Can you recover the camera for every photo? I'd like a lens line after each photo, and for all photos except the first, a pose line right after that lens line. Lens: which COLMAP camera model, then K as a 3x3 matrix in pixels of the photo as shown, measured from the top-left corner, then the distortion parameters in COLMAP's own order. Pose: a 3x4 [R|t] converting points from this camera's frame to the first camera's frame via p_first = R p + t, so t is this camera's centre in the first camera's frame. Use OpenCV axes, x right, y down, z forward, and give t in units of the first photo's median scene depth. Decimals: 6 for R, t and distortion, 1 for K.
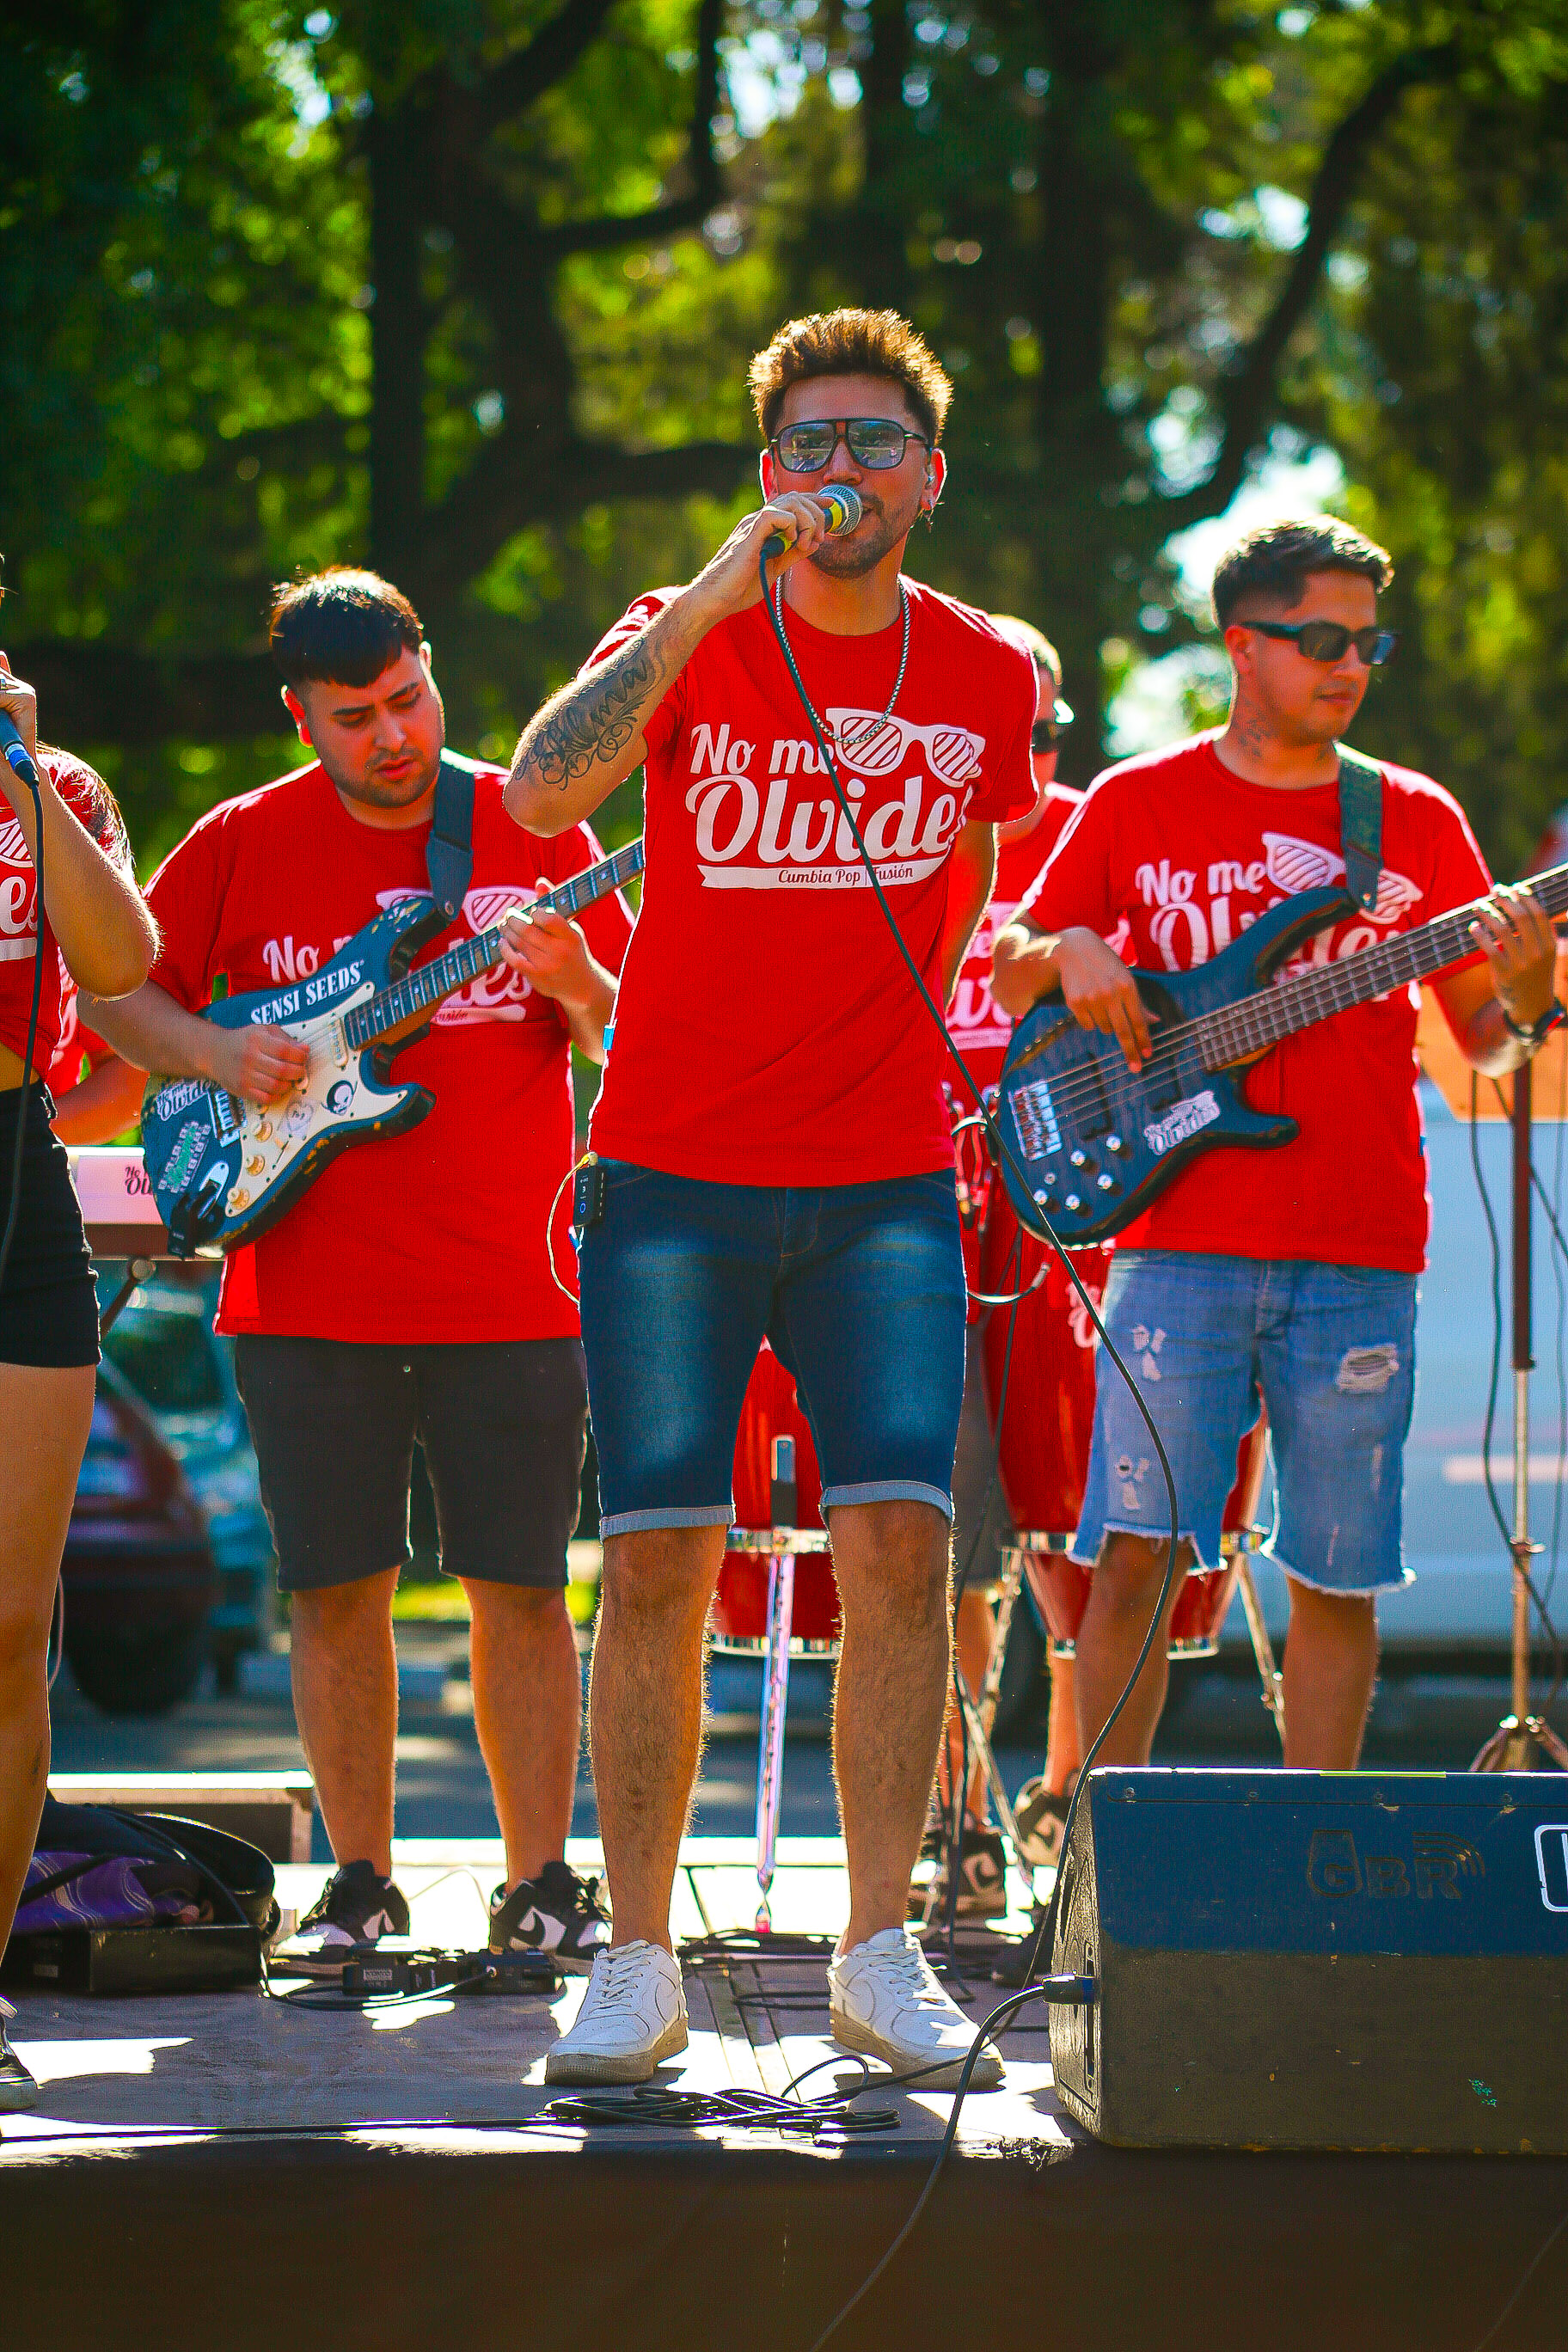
lens RADIAL K [[8992.1, 0, 785.2], [0, 8992.1, 1179.4], [0, 0, 1]] dist [0.812250, 0.000000]
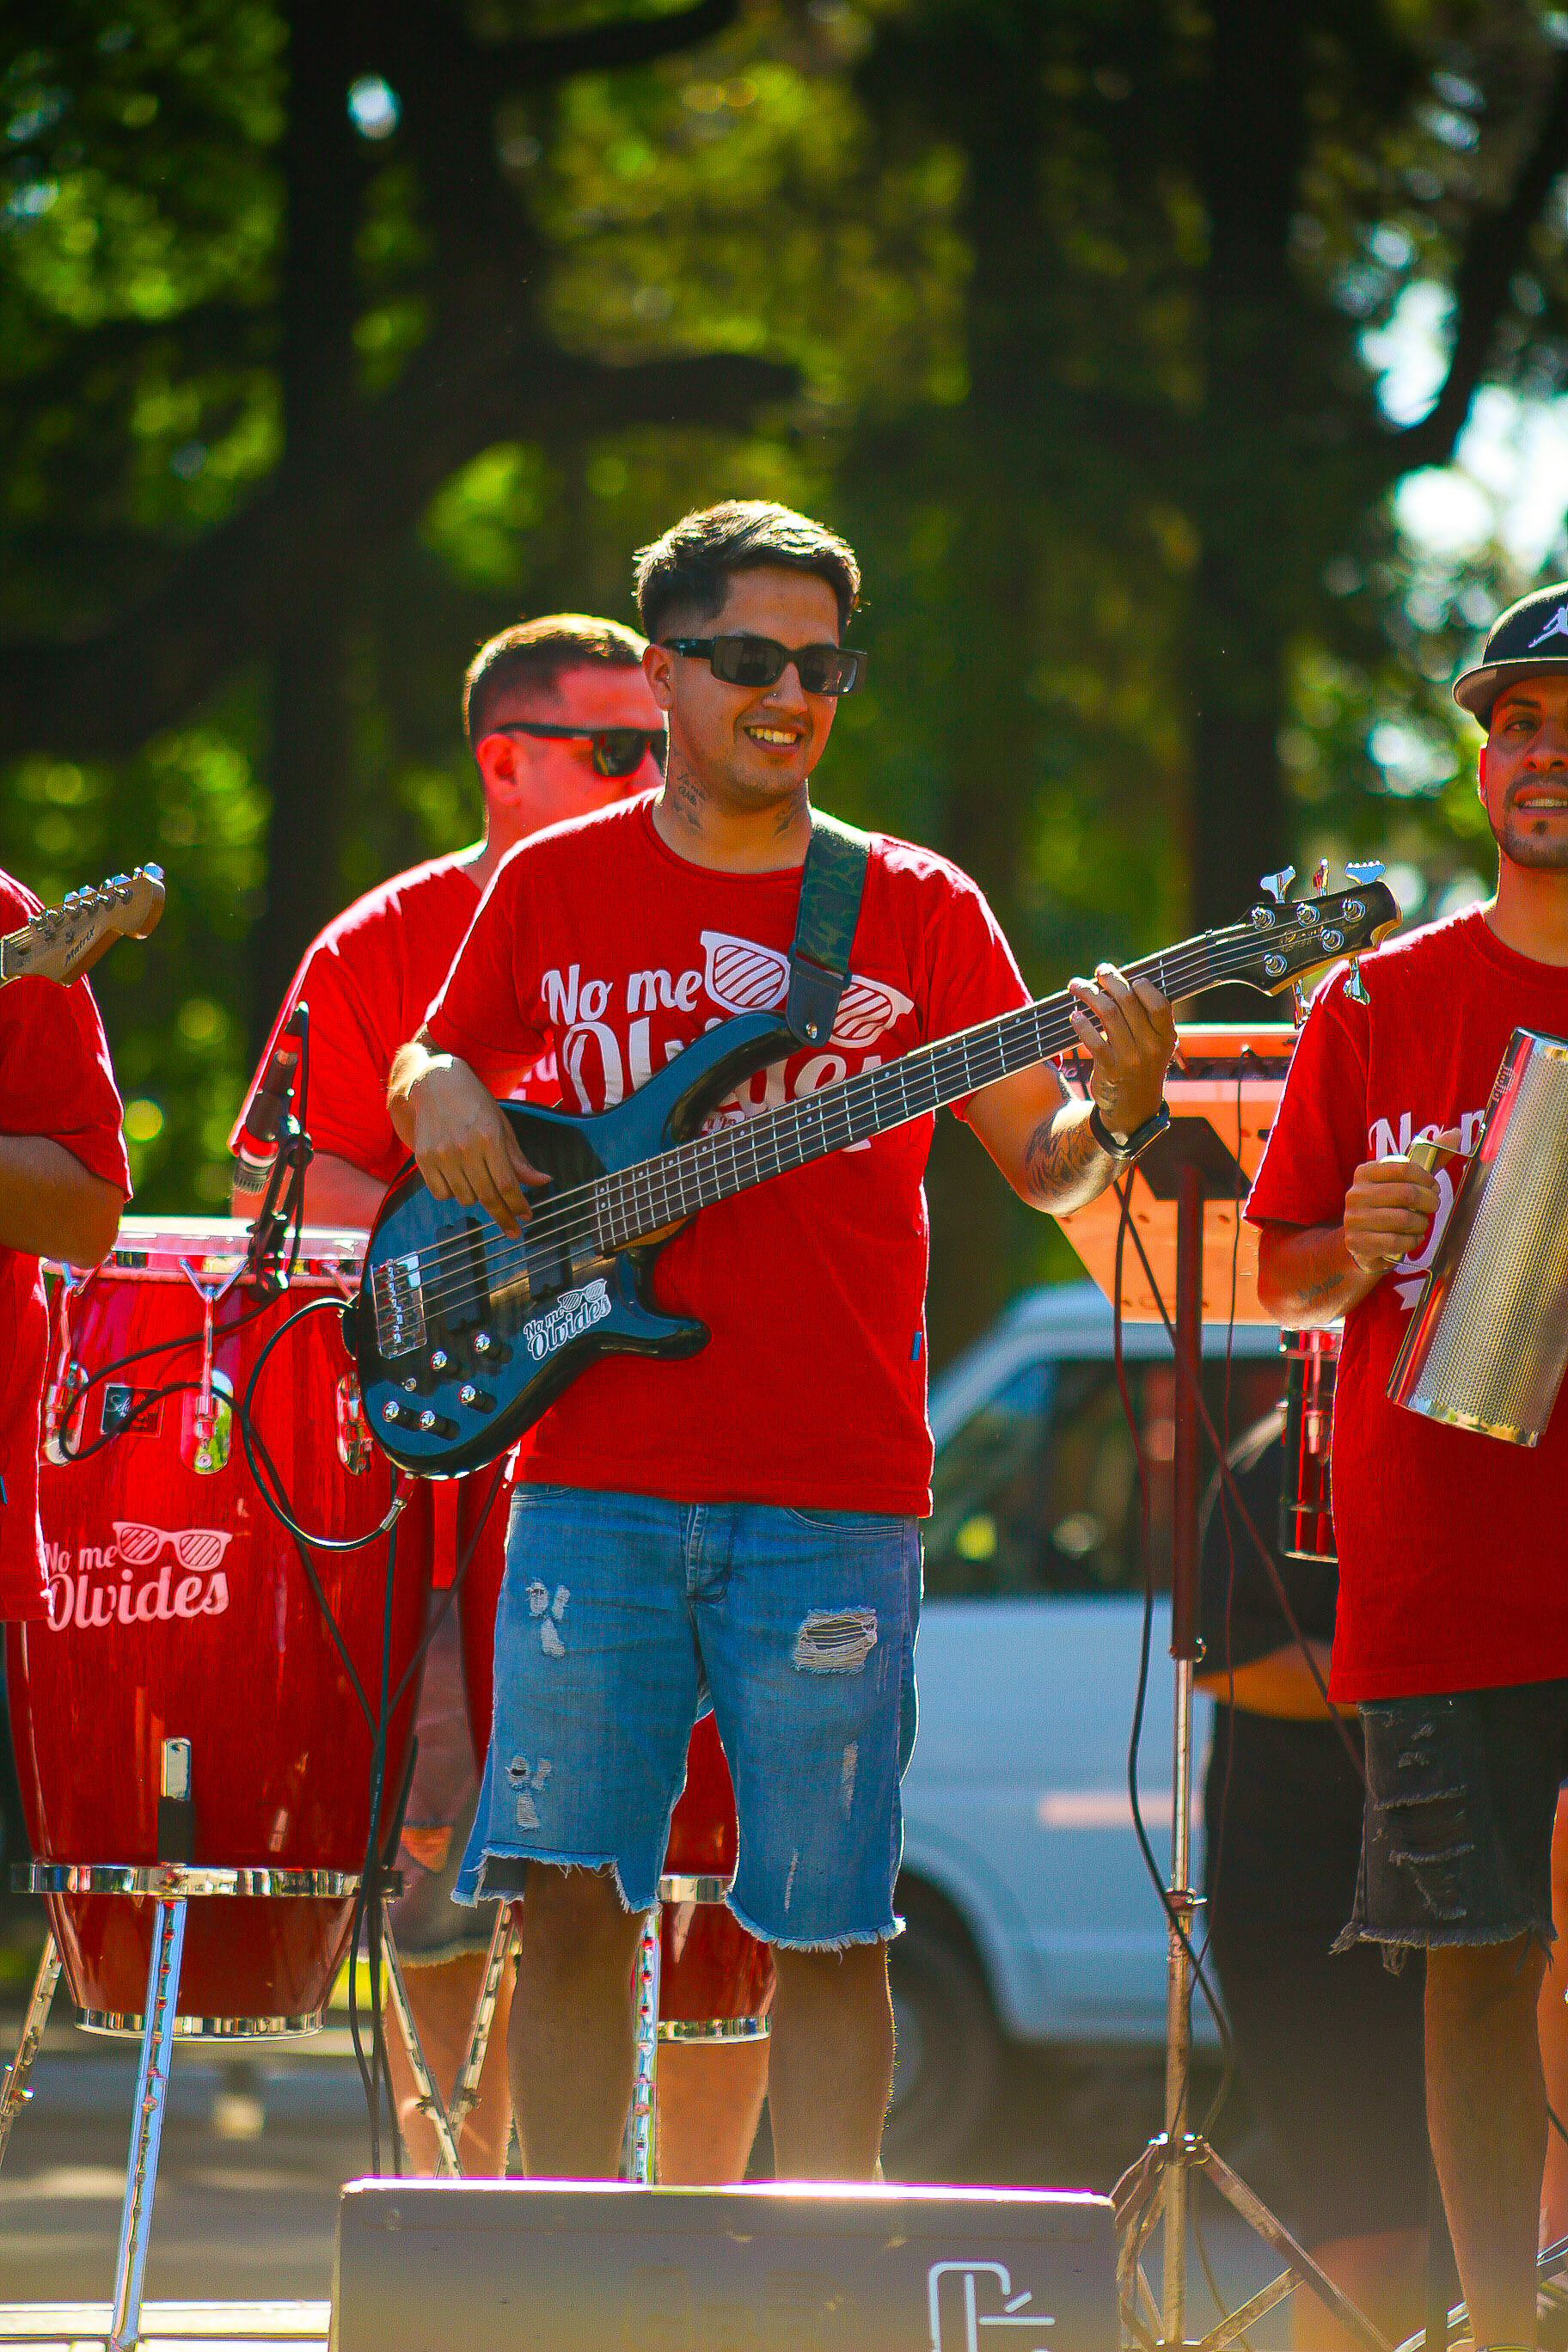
lens RADIAL K [[14047.6, 0, 778.3], [0, 14047.6, 1110.3], [0, 0, 1]] dist [3.302477, 0.000000]
pose [[0.999310, 0.006649, 0.036545, 0.016395], [-0.006146, 0.999885, -0.013851, -0.006960], [-0.036633, 0.013617, 0.999236, -0.180492]]
